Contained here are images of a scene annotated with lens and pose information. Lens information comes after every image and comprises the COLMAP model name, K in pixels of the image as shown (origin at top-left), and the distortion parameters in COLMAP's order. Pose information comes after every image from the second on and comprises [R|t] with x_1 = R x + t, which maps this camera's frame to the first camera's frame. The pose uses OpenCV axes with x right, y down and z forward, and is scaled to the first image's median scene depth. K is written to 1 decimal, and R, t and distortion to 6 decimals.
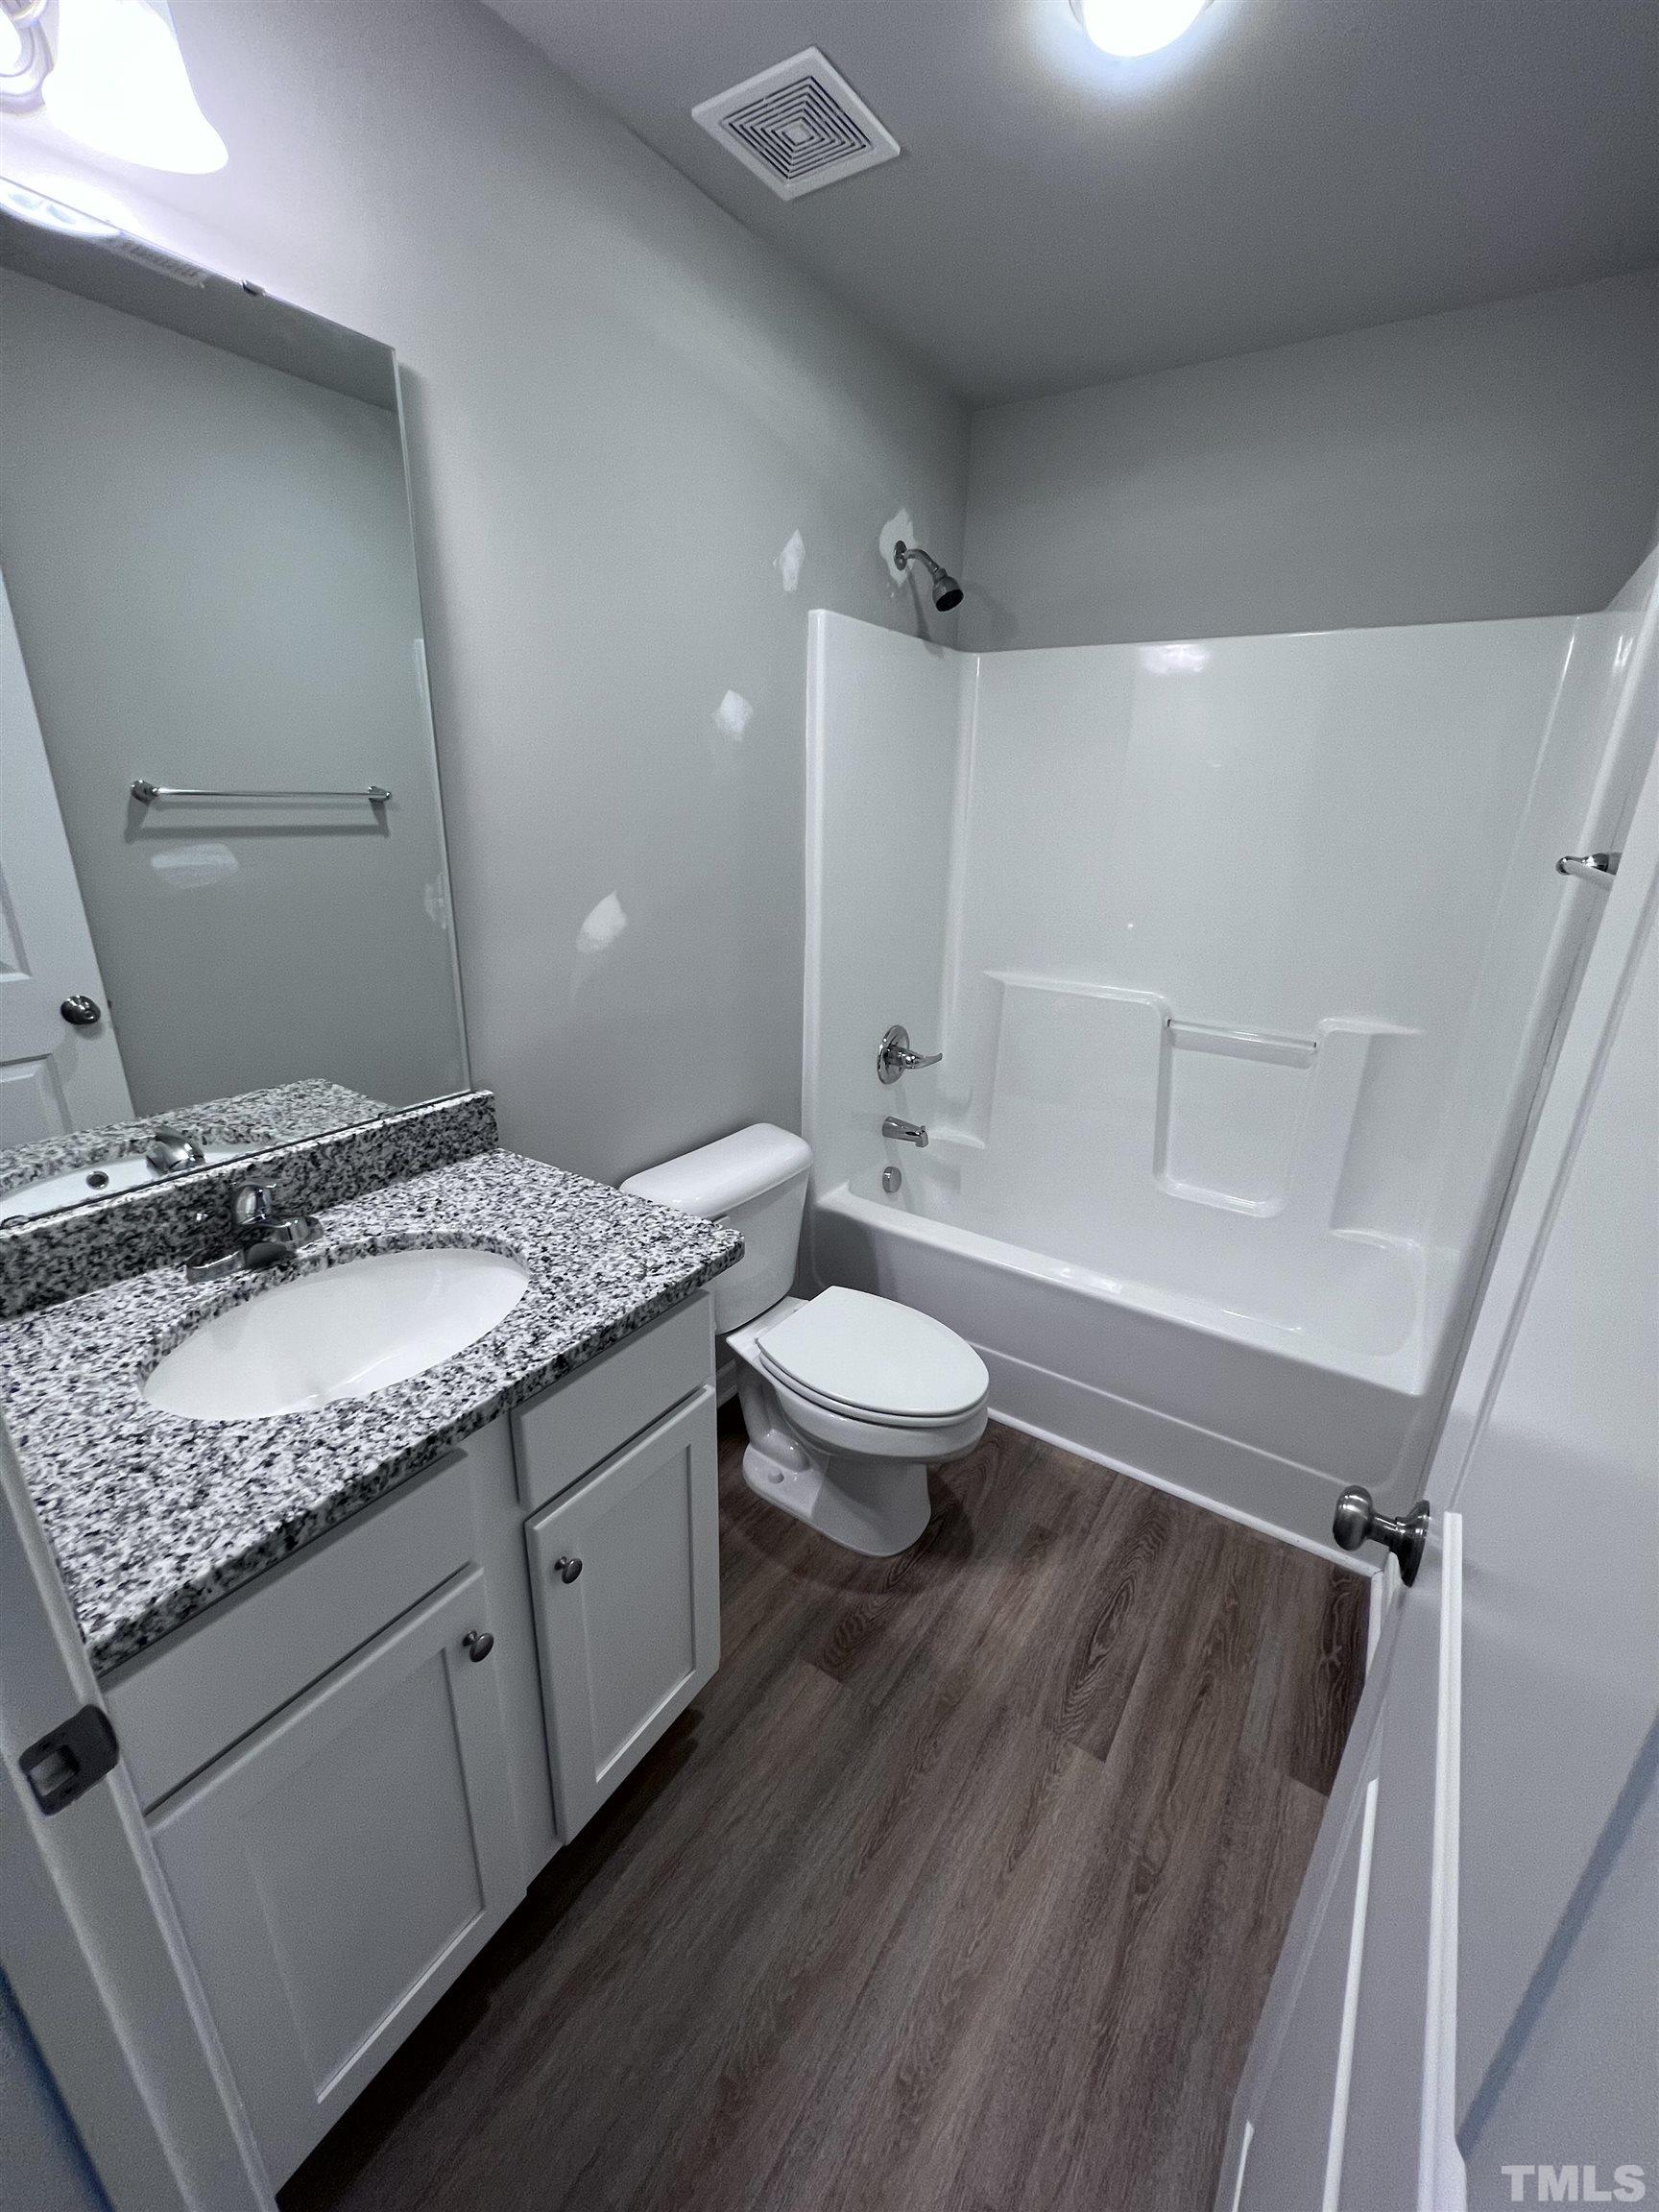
lens RADIAL K [[886.7, 0, 814.7], [0, 886.7, 1134.2], [0, 0, 1]] dist [-0.001640, -0.000140]
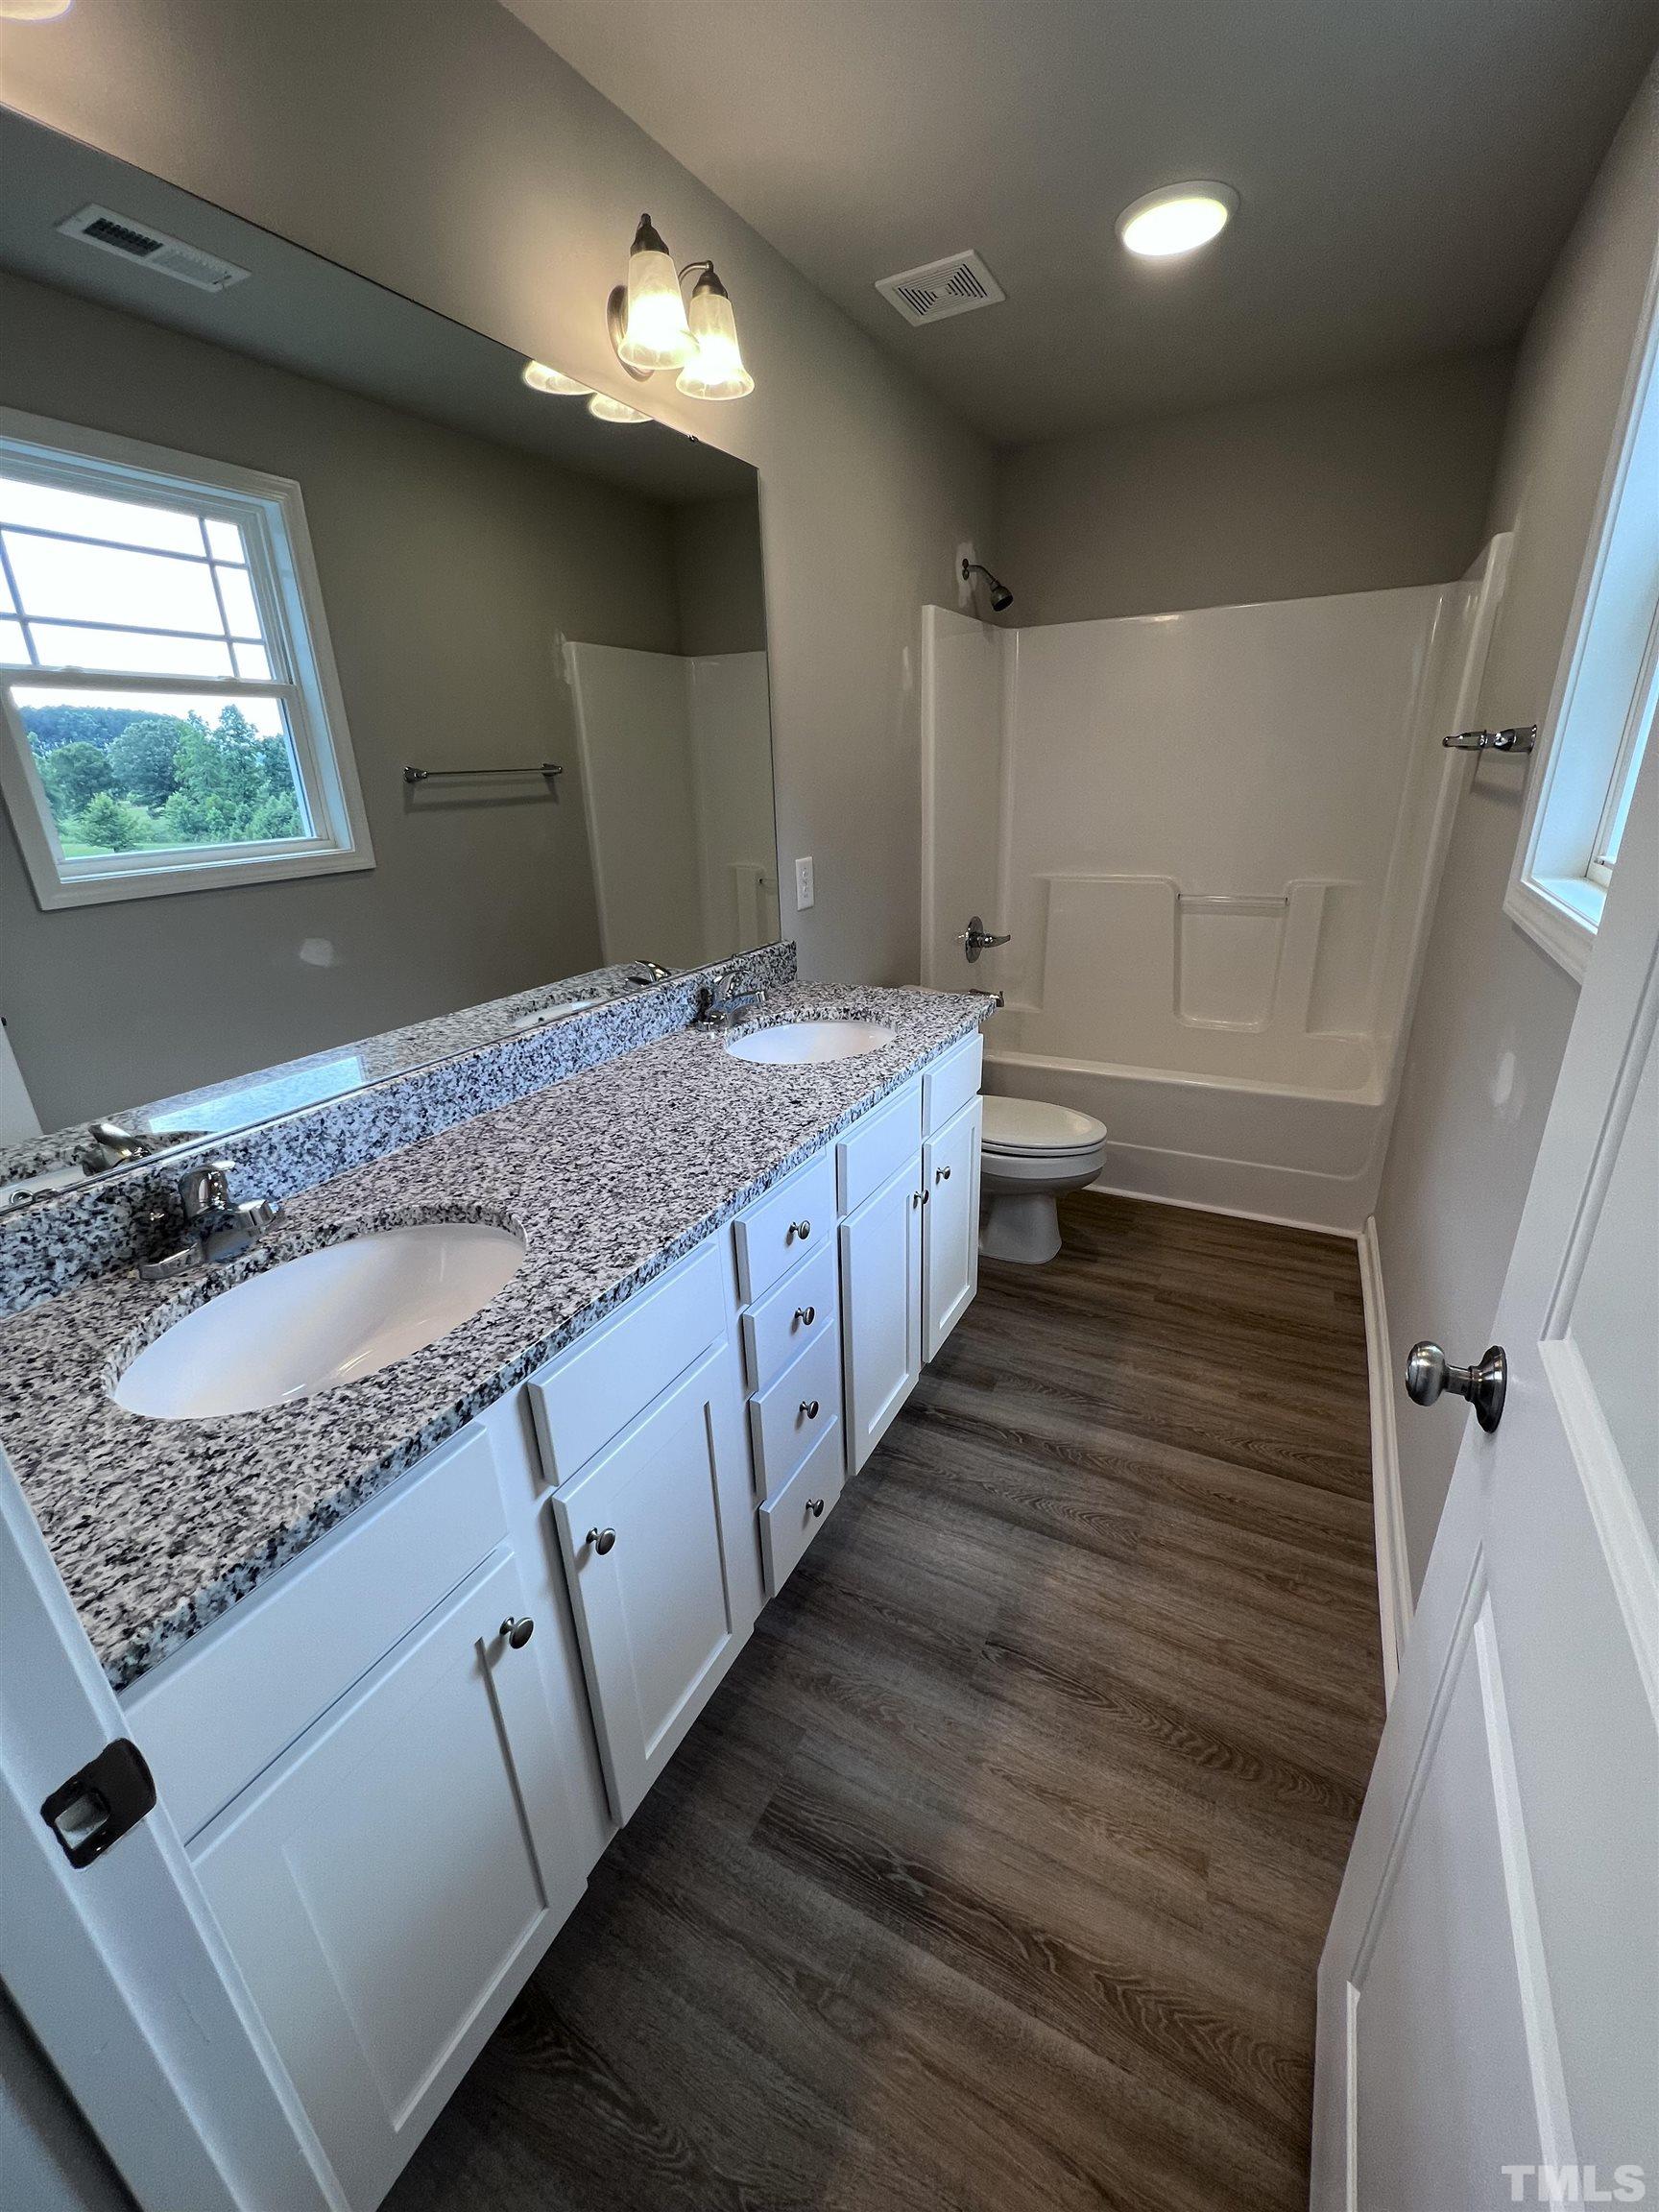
lens RADIAL K [[891.9, 0, 829.5], [0, 891.9, 1106.0], [0, 0, 1]] dist [0.077609, -0.000074]
pose [[0.992132, -0.091090, 0.085893, -0.250145], [0.093022, 0.995488, -0.018750, 0.153225], [-0.083797, 0.026593, 0.996128, -0.305655]]
